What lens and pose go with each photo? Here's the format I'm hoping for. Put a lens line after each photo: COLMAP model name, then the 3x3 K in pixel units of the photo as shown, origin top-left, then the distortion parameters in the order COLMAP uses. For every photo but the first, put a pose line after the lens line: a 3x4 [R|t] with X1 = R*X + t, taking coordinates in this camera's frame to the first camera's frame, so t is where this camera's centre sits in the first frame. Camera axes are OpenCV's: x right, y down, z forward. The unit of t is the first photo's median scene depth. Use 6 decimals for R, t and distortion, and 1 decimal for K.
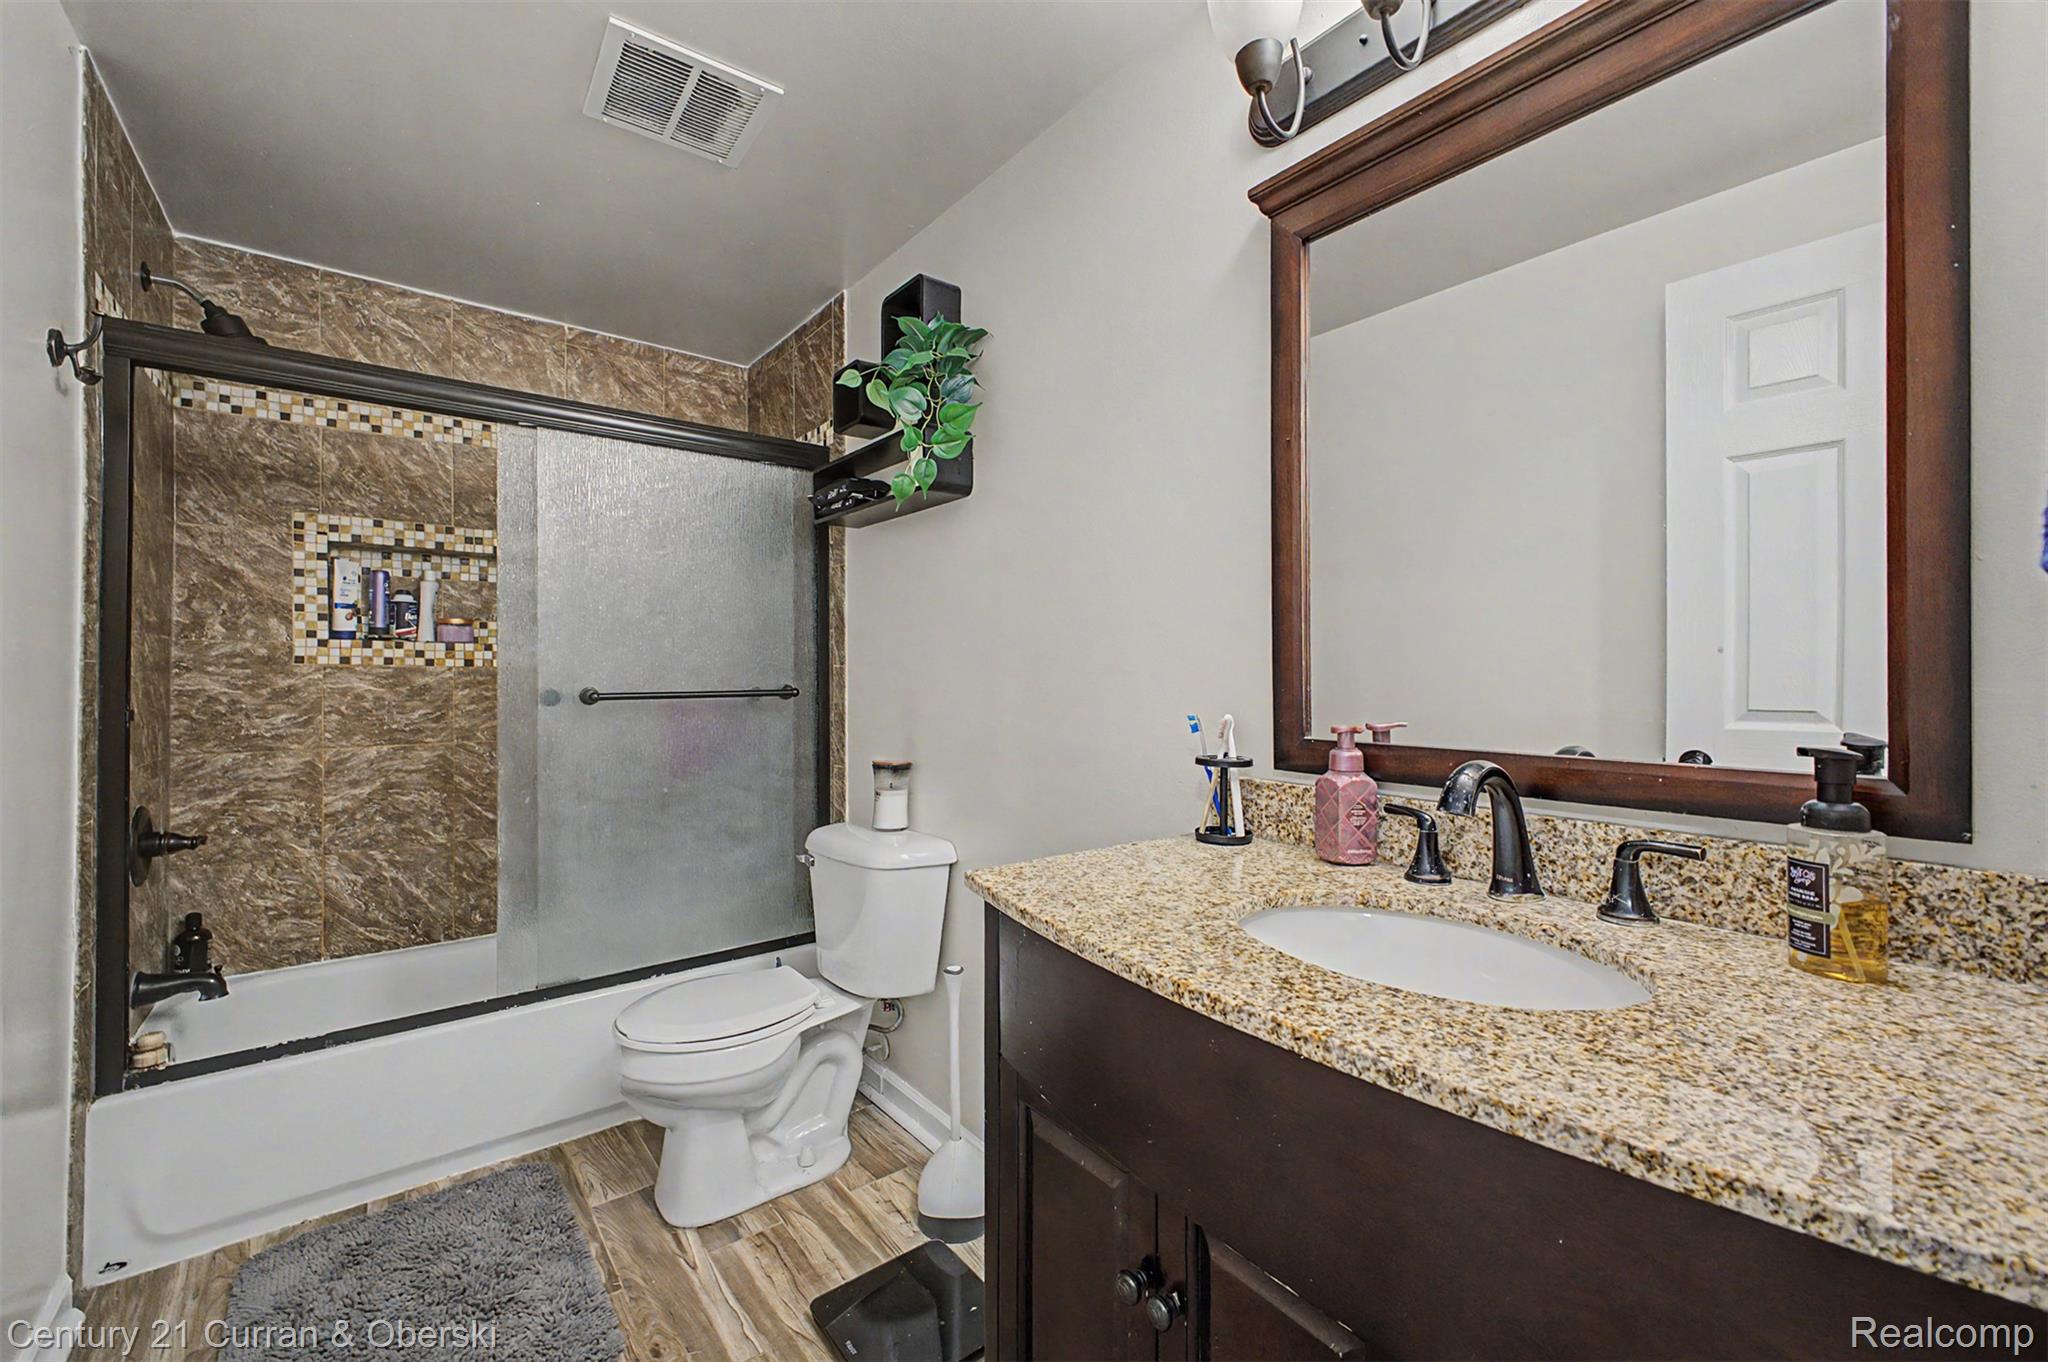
lens RADIAL K [[870.7, 0, 1050.9], [0, 870.7, 659.8], [0, 0, 1]] dist [0.026374, -0.007510]
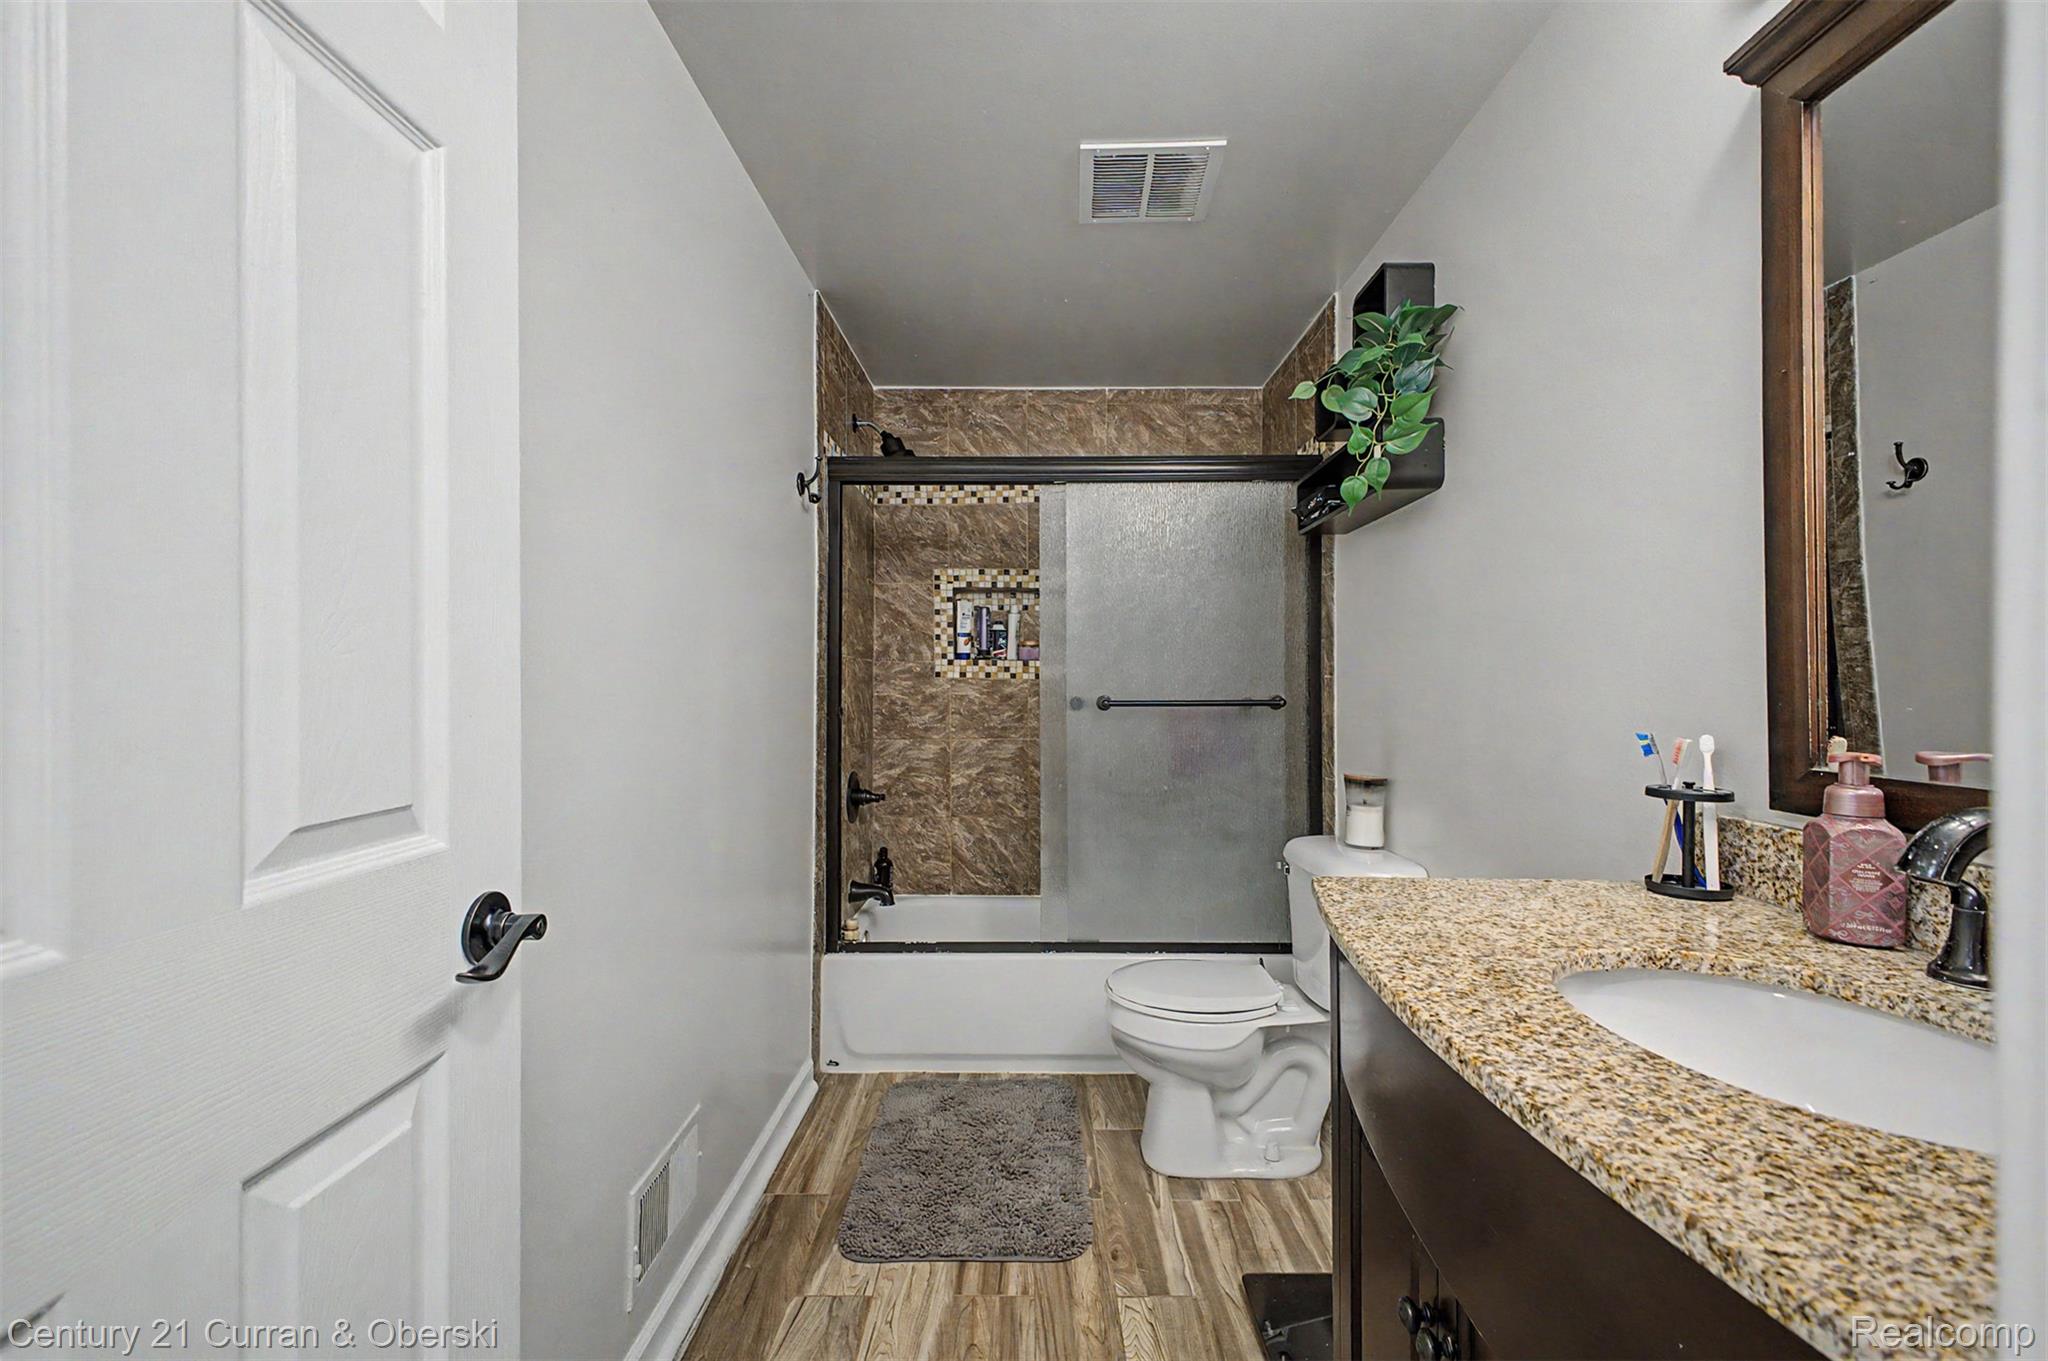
lens RADIAL K [[941.2, 0, 1031.3], [0, 941.2, 668.2], [0, 0, 1]] dist [0.033433, -0.000421]
pose [[0.763345, -0.012741, -0.645865, 0.258612], [0.009714, 0.999919, -0.008244, 0.003817], [0.645917, 0.000019, 0.763407, -0.040074]]
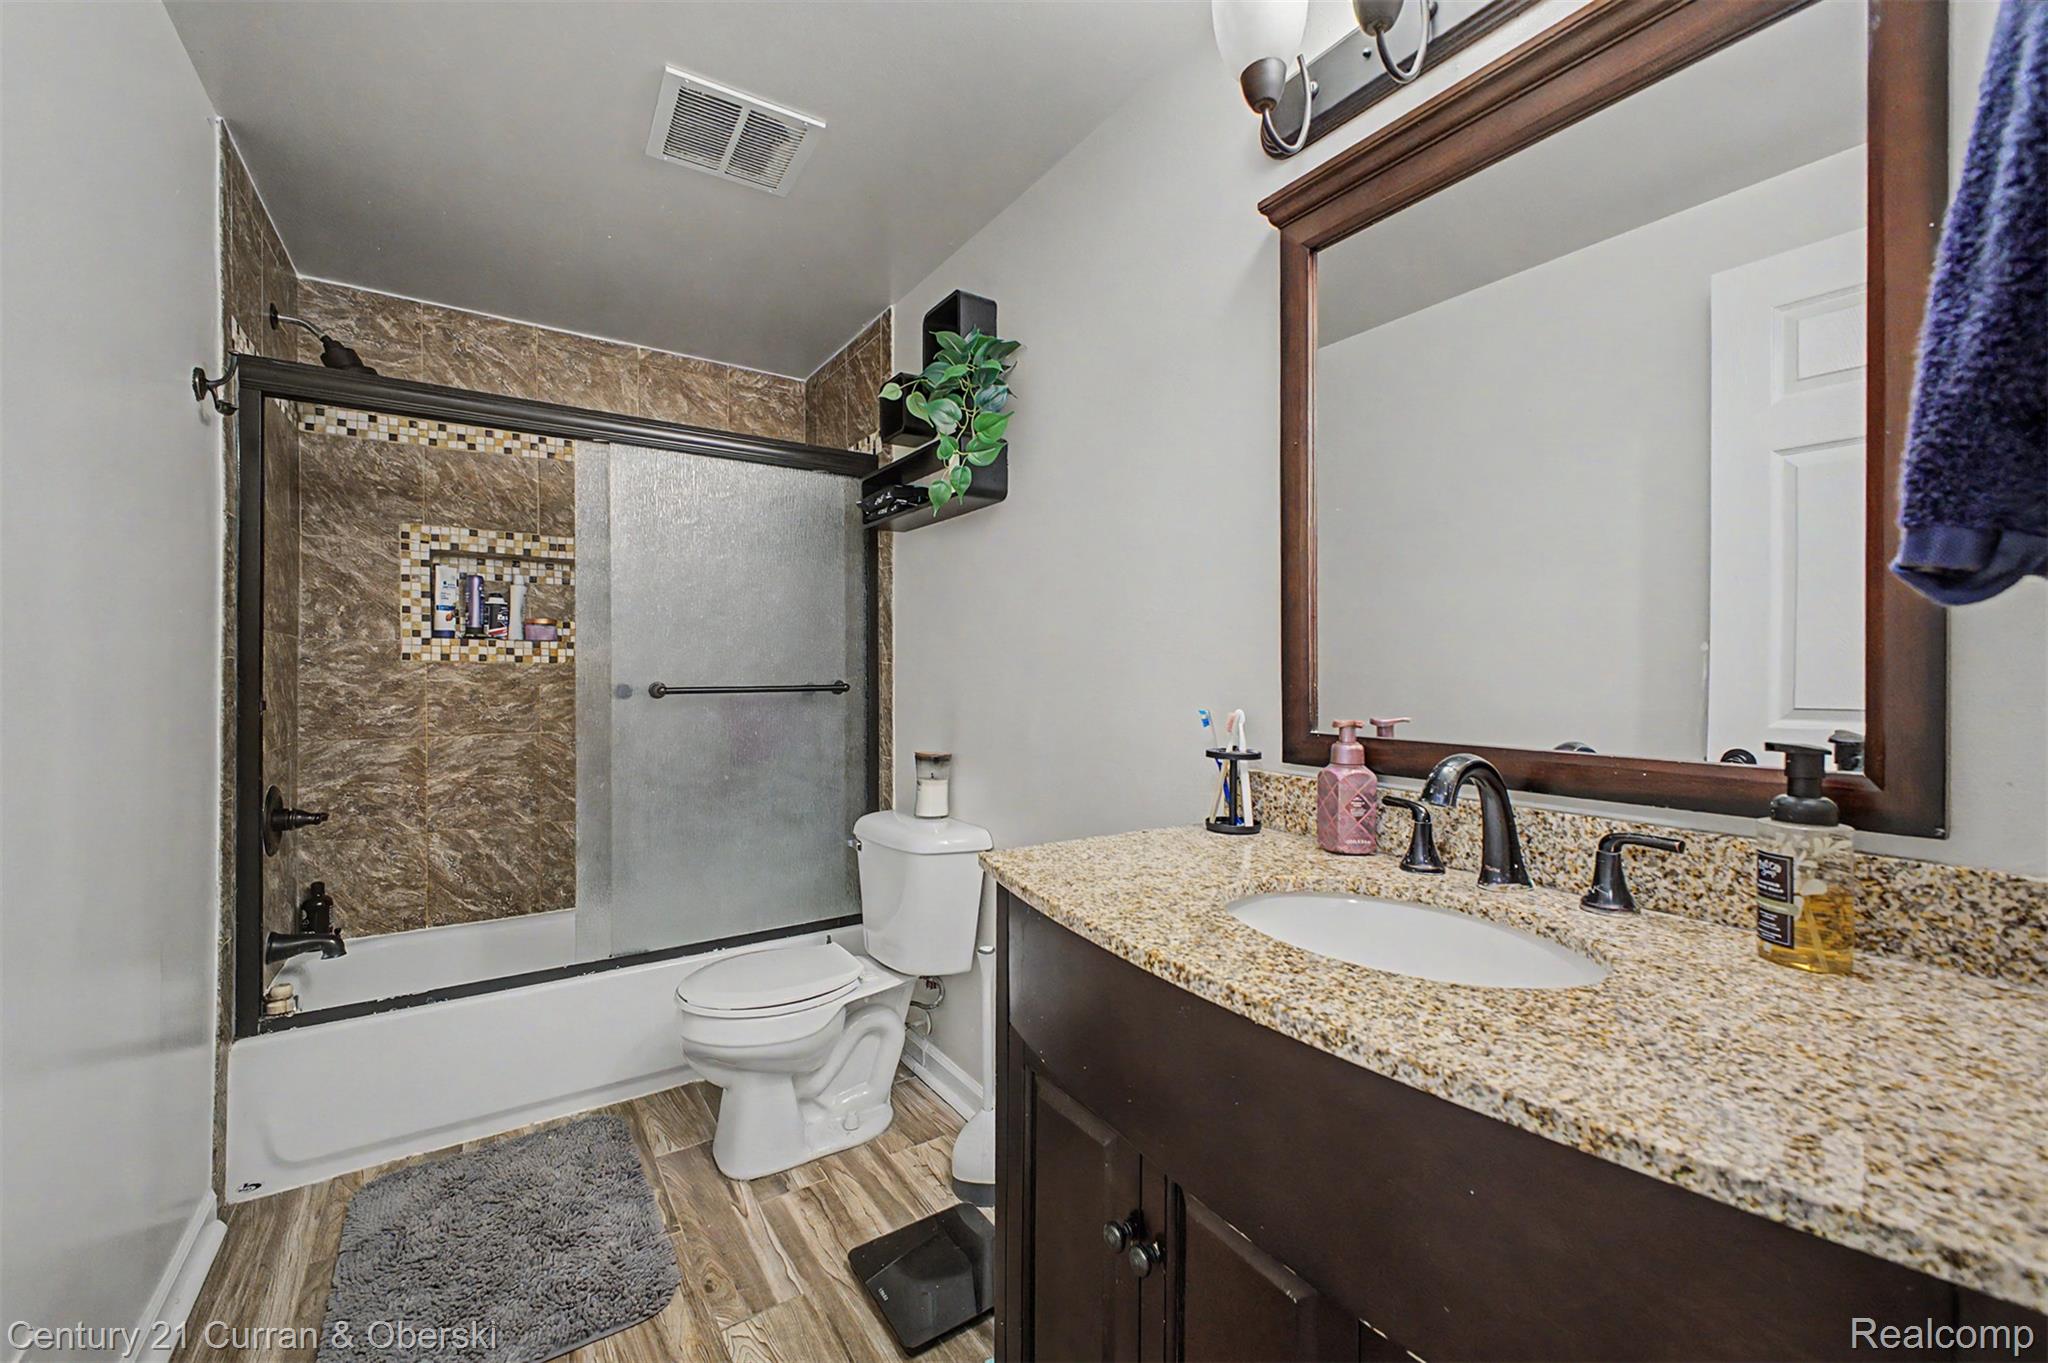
lens RADIAL K [[864.2, 0, 1049.2], [0, 864.2, 662.0], [0, 0, 1]] dist [0.037306, -0.012104]
pose [[0.996750, 0.000680, -0.080552, 0.052703], [-0.000189, 0.999981, 0.006102, -0.000188], [0.080555, -0.006067, 0.996732, -0.042115]]
